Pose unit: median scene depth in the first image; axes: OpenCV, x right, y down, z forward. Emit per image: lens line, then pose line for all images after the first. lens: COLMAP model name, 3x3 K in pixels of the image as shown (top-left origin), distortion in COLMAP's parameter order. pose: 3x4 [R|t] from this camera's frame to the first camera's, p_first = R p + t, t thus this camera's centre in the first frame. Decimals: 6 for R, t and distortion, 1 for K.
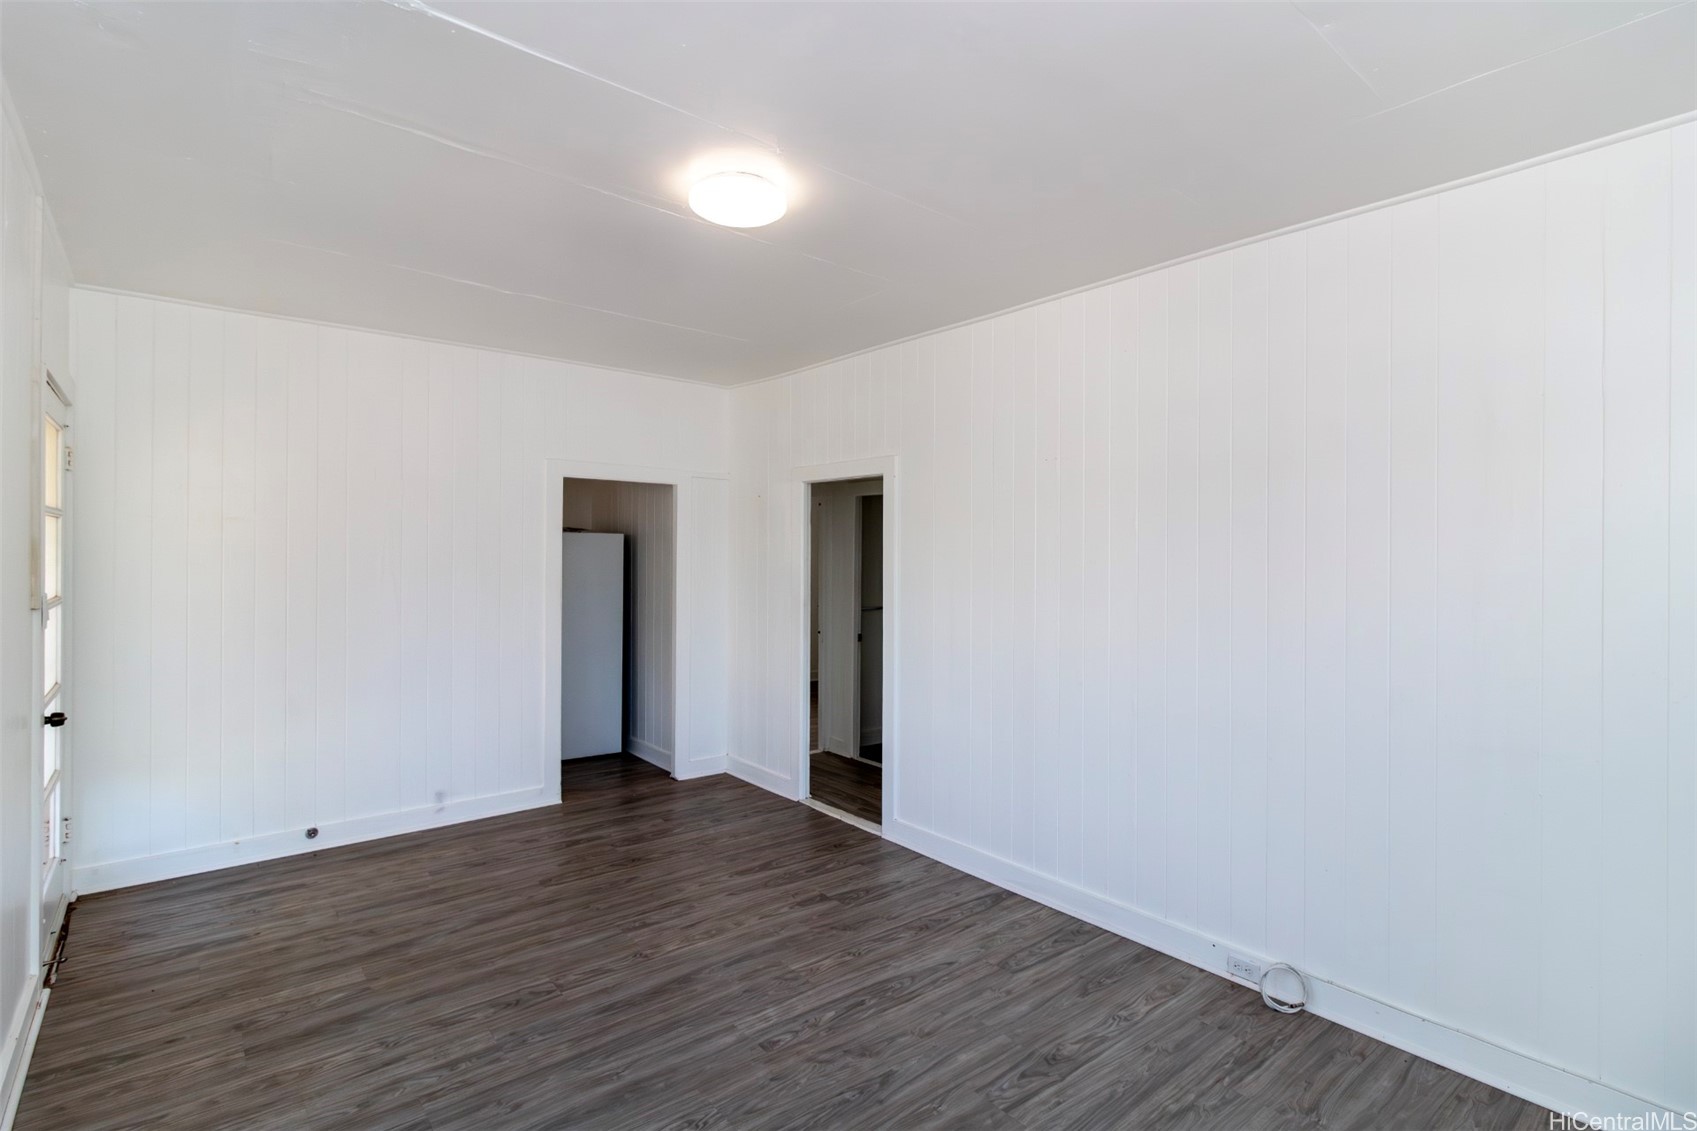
lens RADIAL K [[788.8, 0, 851.7], [0, 788.8, 549.0], [0, 0, 1]] dist [-0.000441, -0.000333]
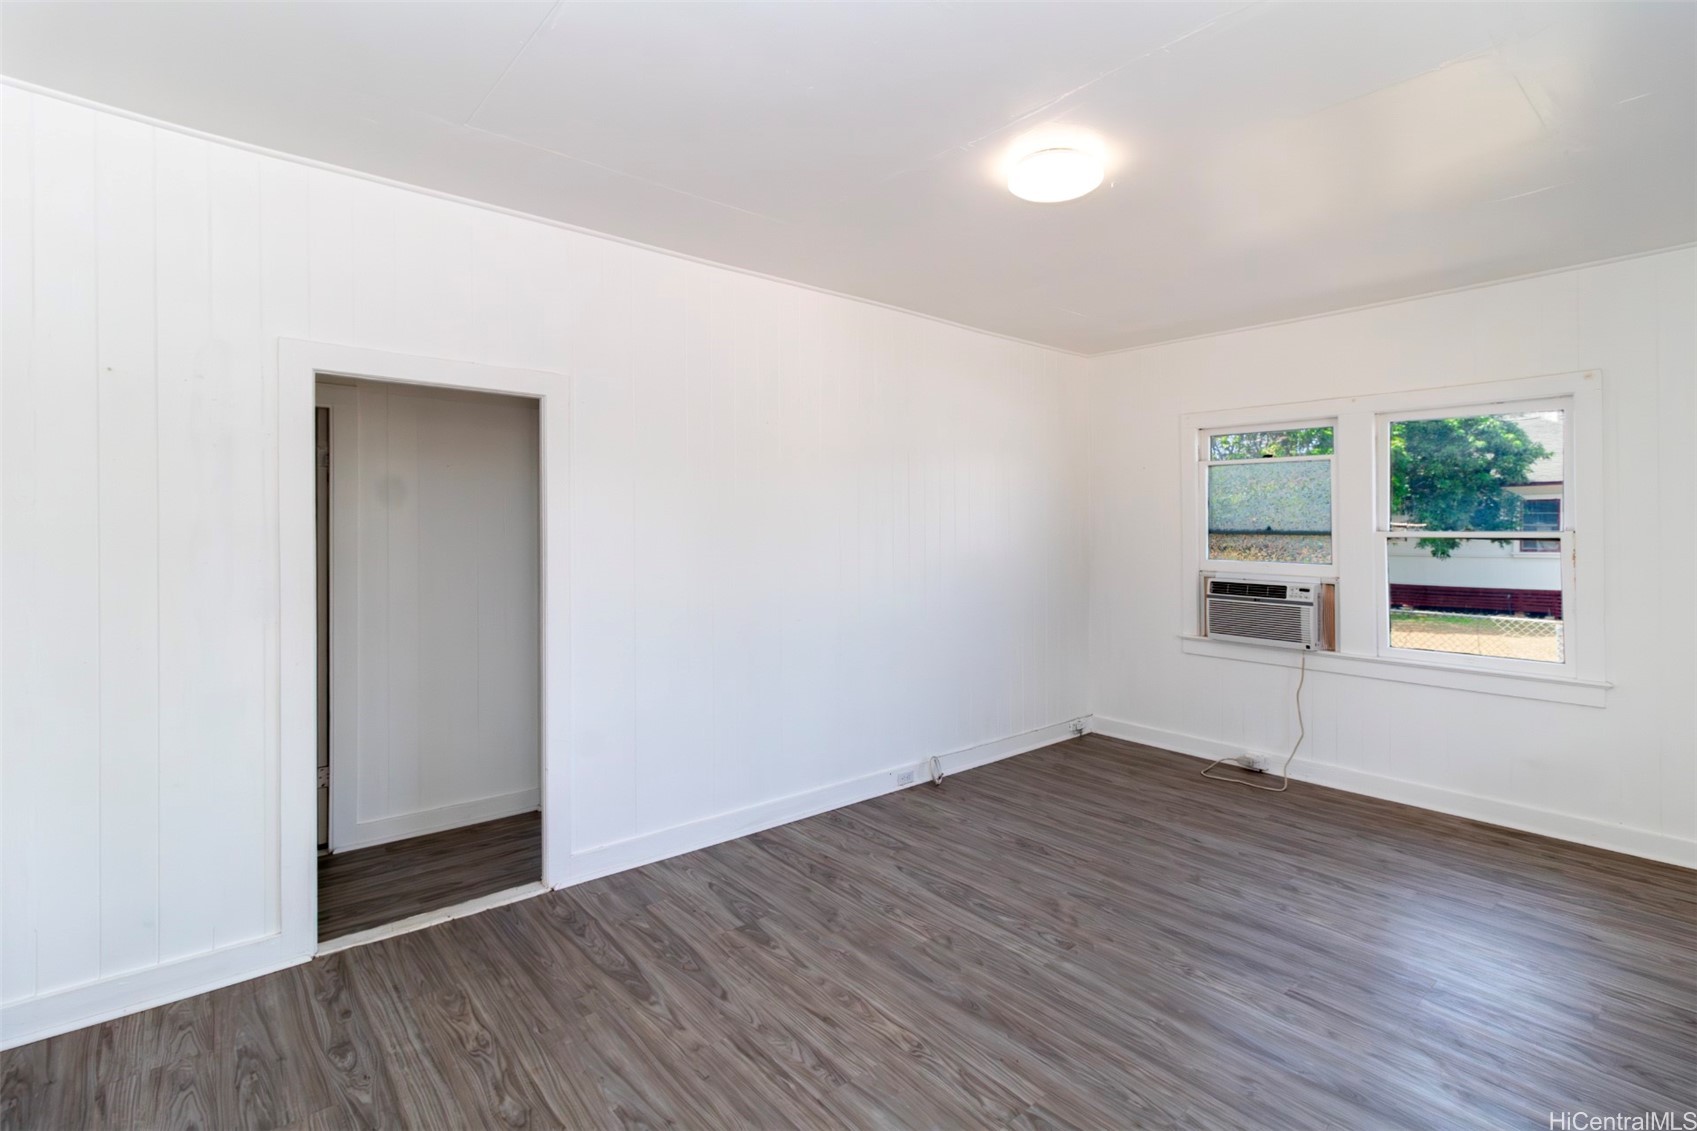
lens RADIAL K [[788.8, 0, 851.7], [0, 788.8, 549.0], [0, 0, 1]] dist [-0.000441, -0.000333]
pose [[0.006647, -0.043148, 0.999047, -0.926090], [-0.016838, 0.998922, 0.043255, 0.025627], [-0.999836, -0.017110, 0.005914, 1.016763]]
